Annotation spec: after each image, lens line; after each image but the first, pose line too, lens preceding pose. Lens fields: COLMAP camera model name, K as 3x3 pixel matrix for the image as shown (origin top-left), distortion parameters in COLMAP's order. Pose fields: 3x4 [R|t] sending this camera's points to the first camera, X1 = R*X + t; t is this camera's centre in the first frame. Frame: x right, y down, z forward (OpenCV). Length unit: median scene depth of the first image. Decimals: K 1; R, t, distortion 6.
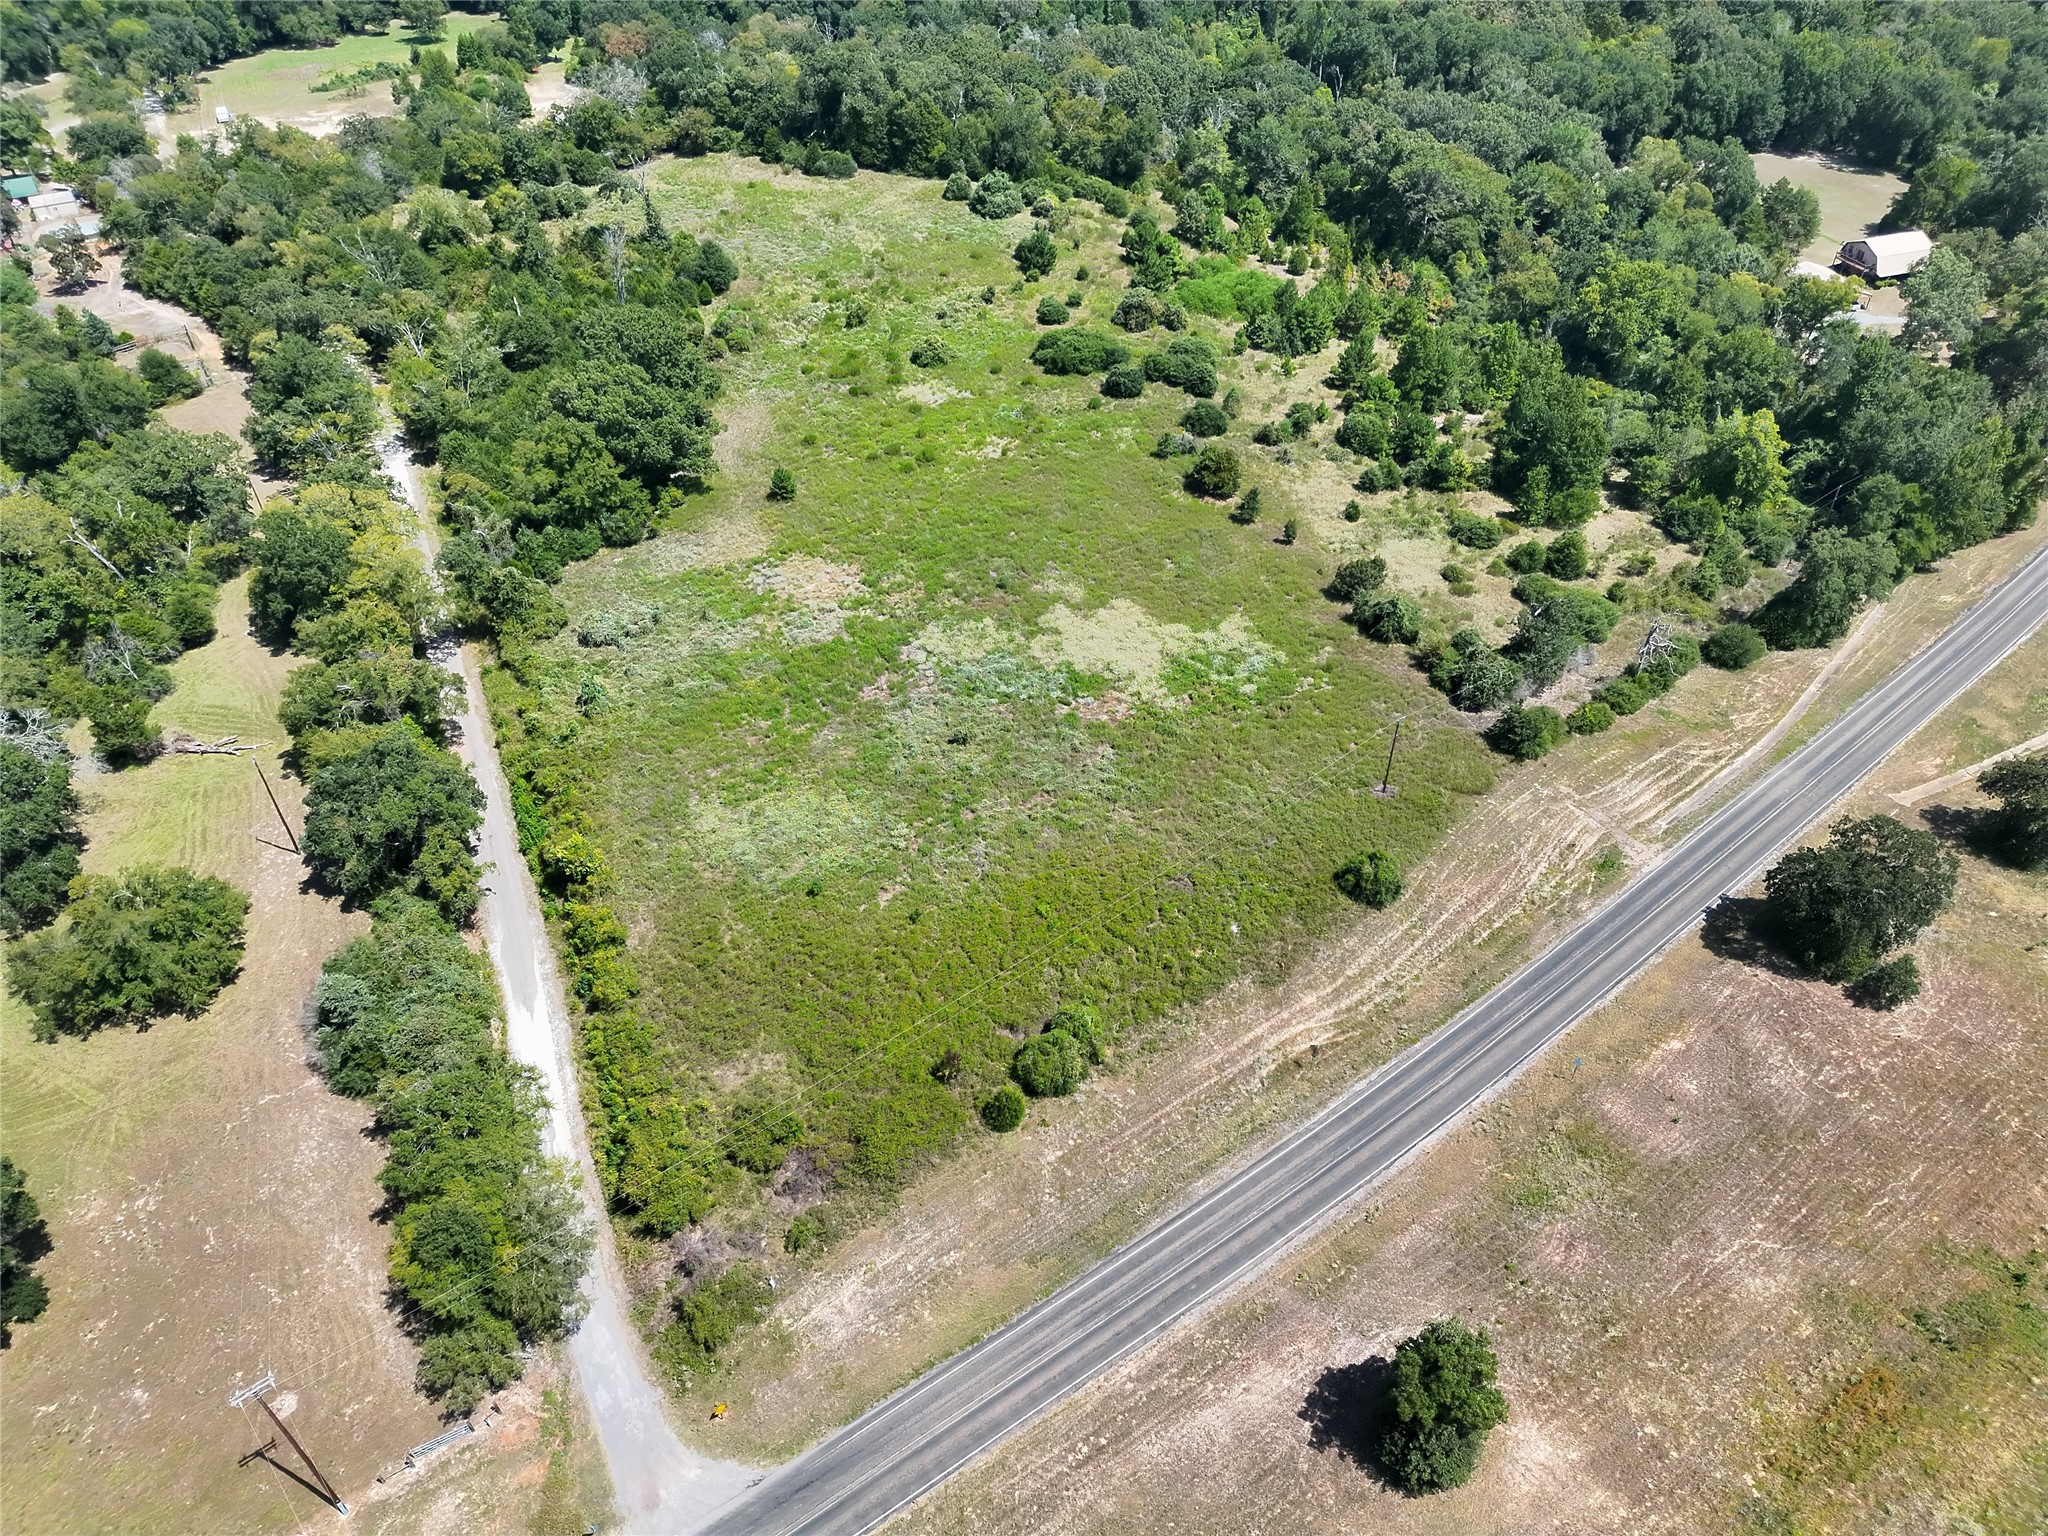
lens RADIAL K [[1444.9, 0, 1022.2], [0, 1444.9, 776.0], [0, 0, 1]] dist [0.062496, -0.052103]
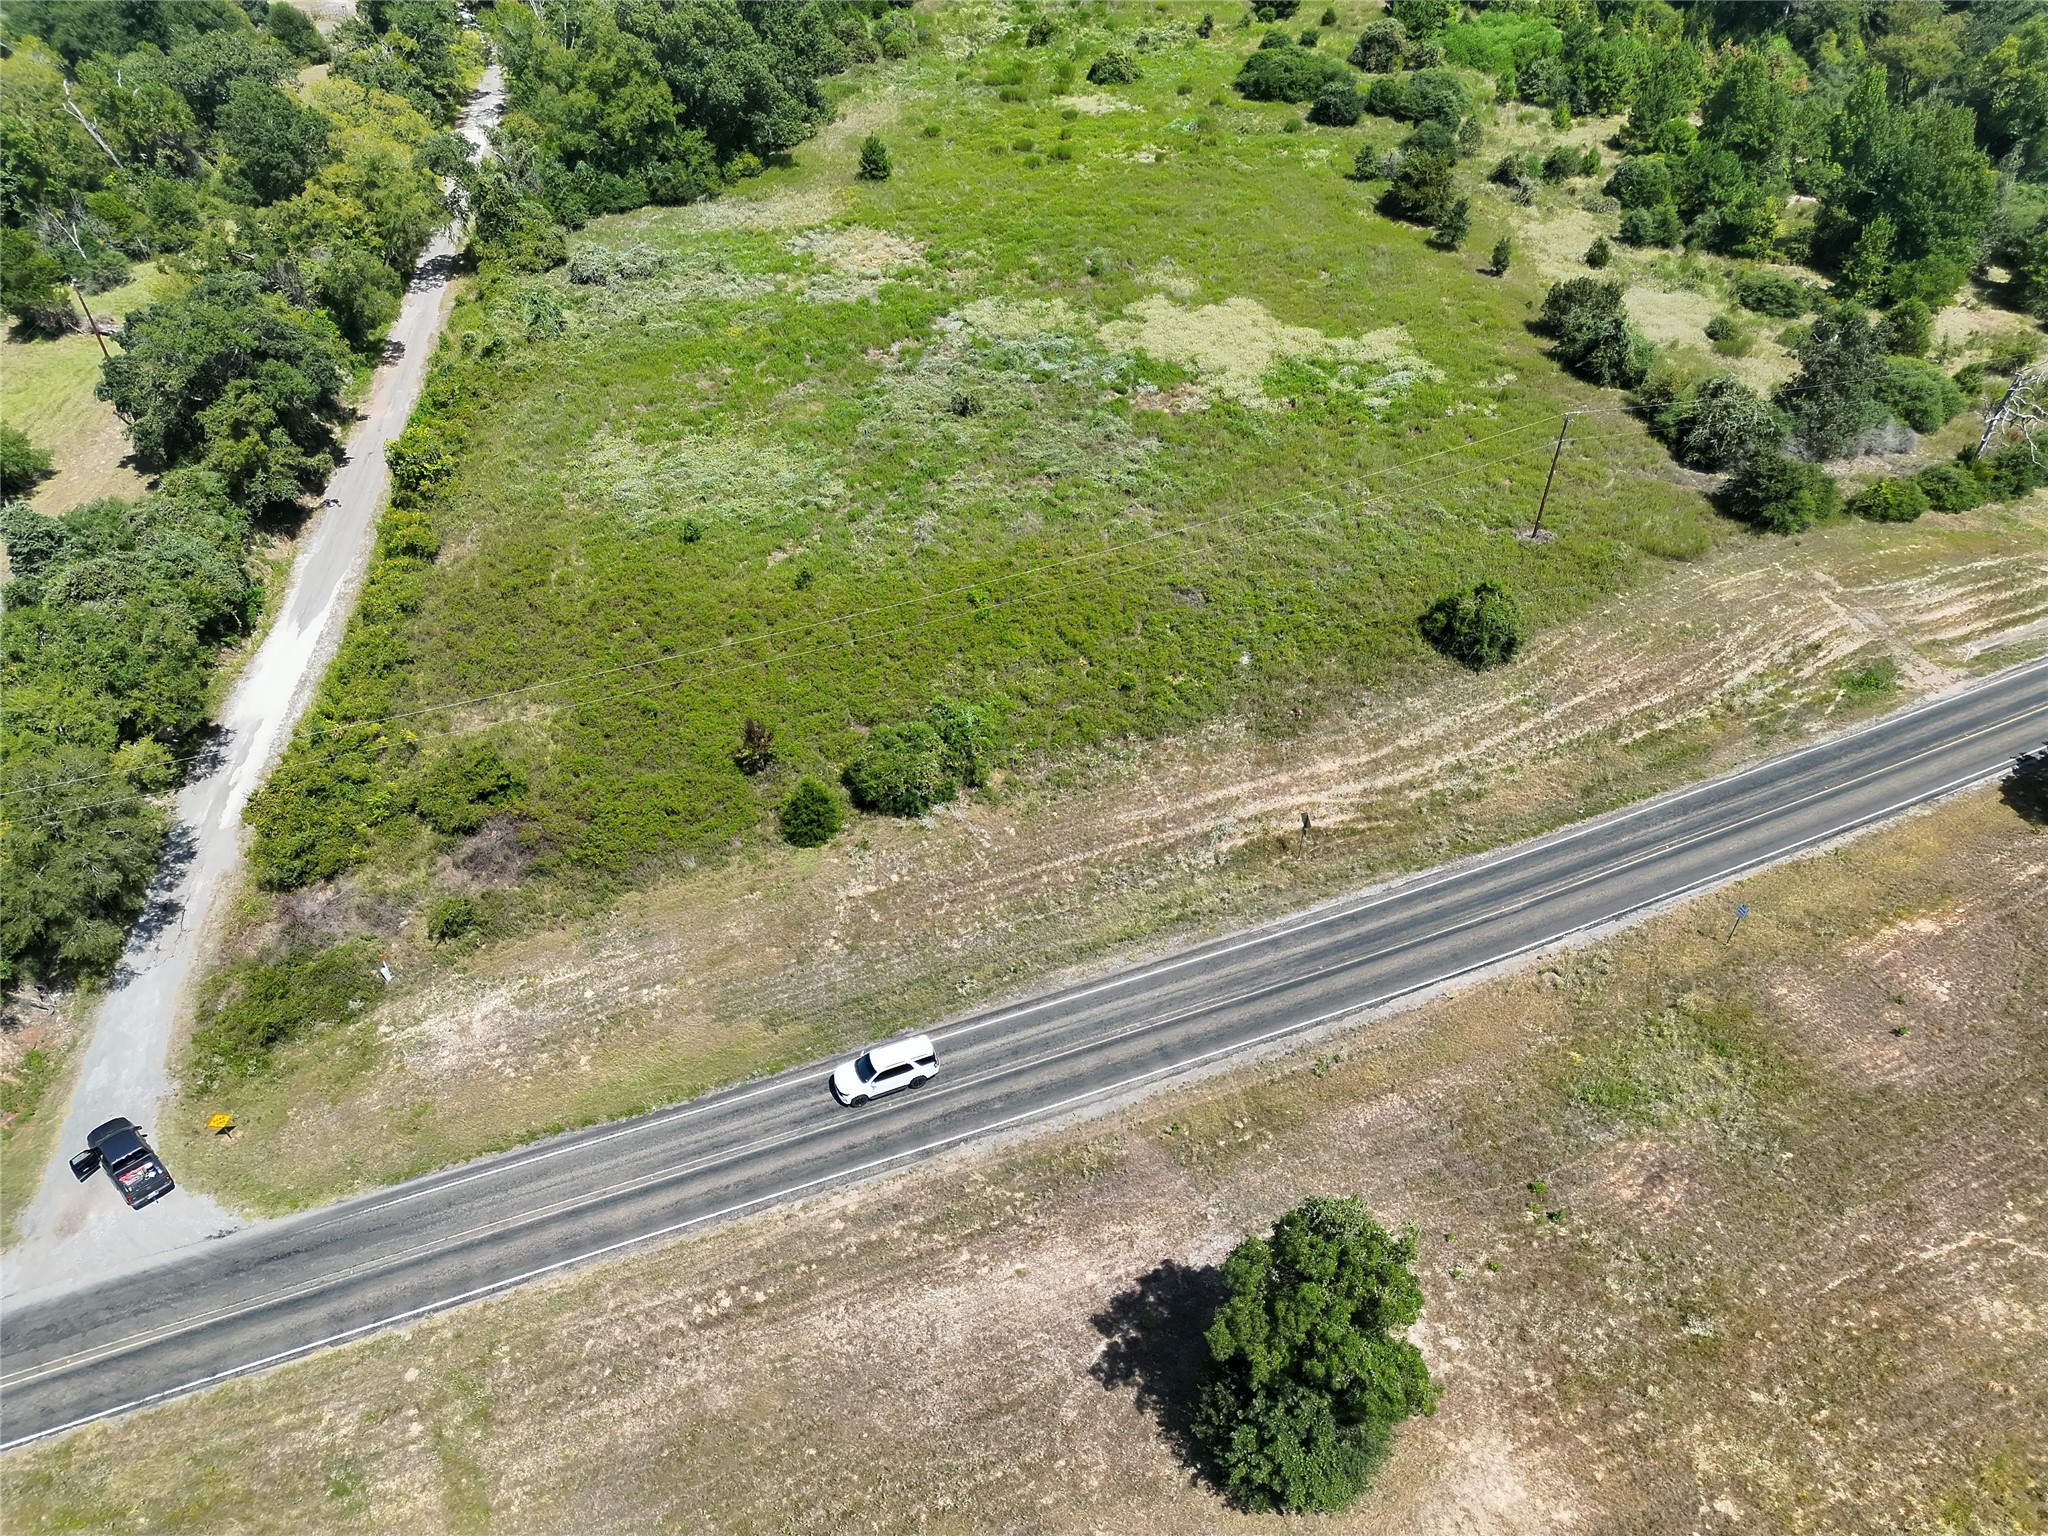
lens RADIAL K [[1444.9, 0, 1016.7], [0, 1444.9, 776.3], [0, 0, 1]] dist [0.062496, -0.052103]
pose [[0.970519, 0.164578, -0.176089, 0.162384], [-0.162238, 0.986363, 0.027706, 0.149759], [0.178248, 0.001680, 0.983984, 0.304675]]
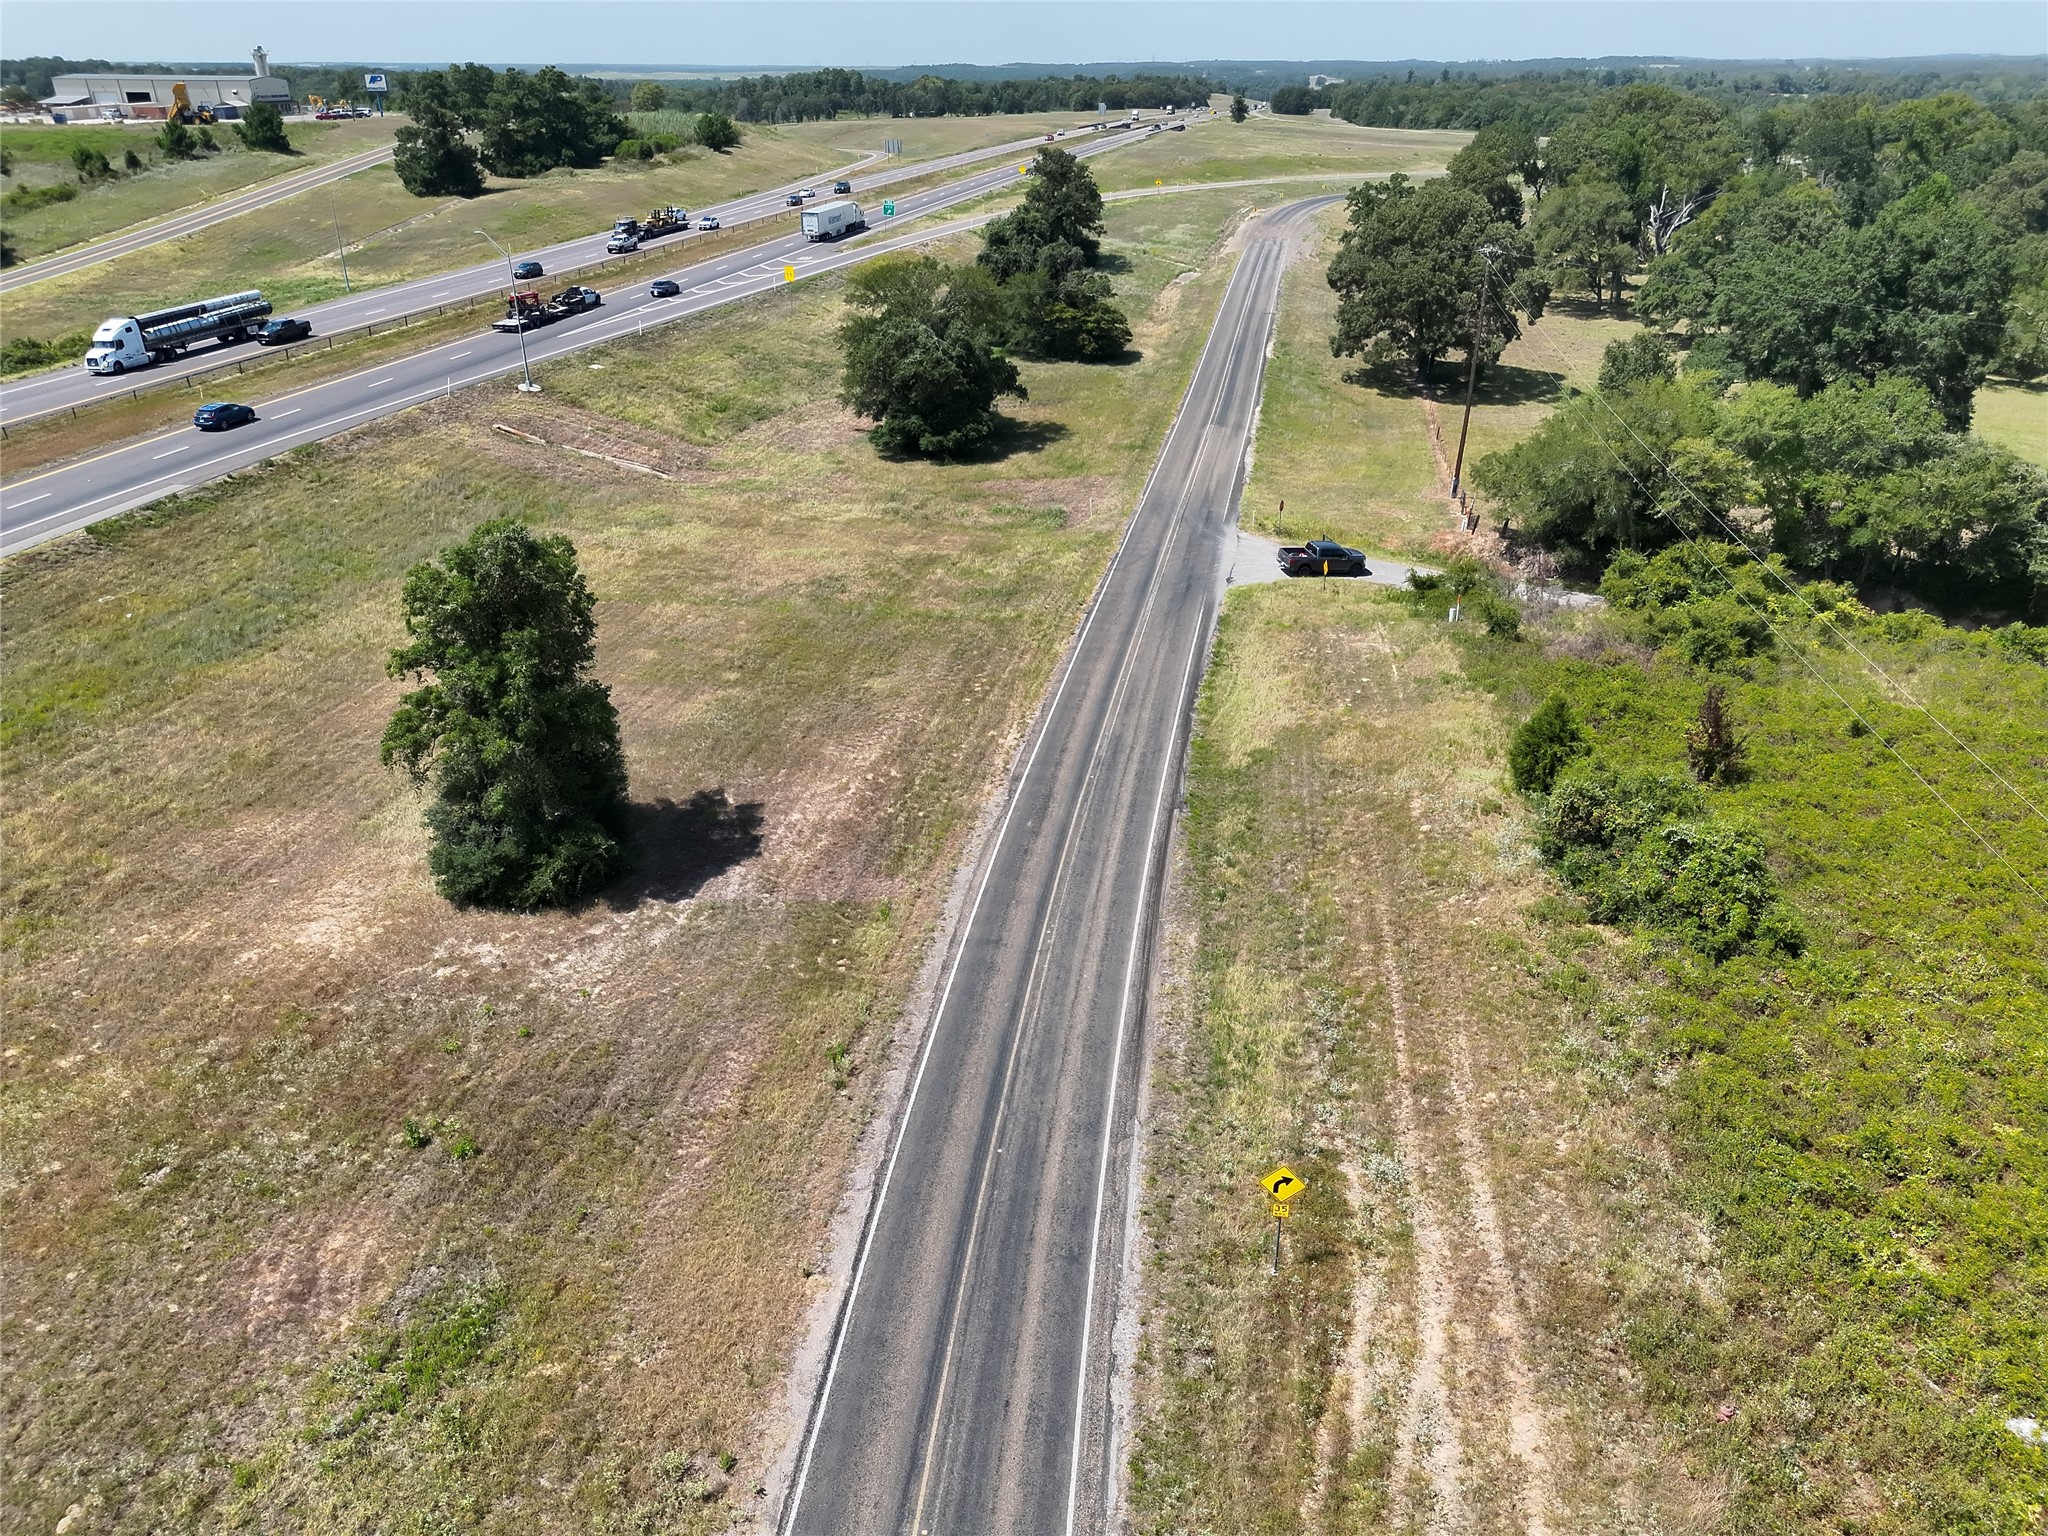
lens RADIAL K [[1444.9, 0, 1033.6], [0, 1444.9, 755.2], [0, 0, 1]] dist [0.062496, -0.052103]
pose [[-0.699390, 0.316188, -0.640998, 0.341416], [-0.457633, 0.490790, 0.741416, -0.037365], [0.549022, 0.811881, -0.198556, 0.835563]]
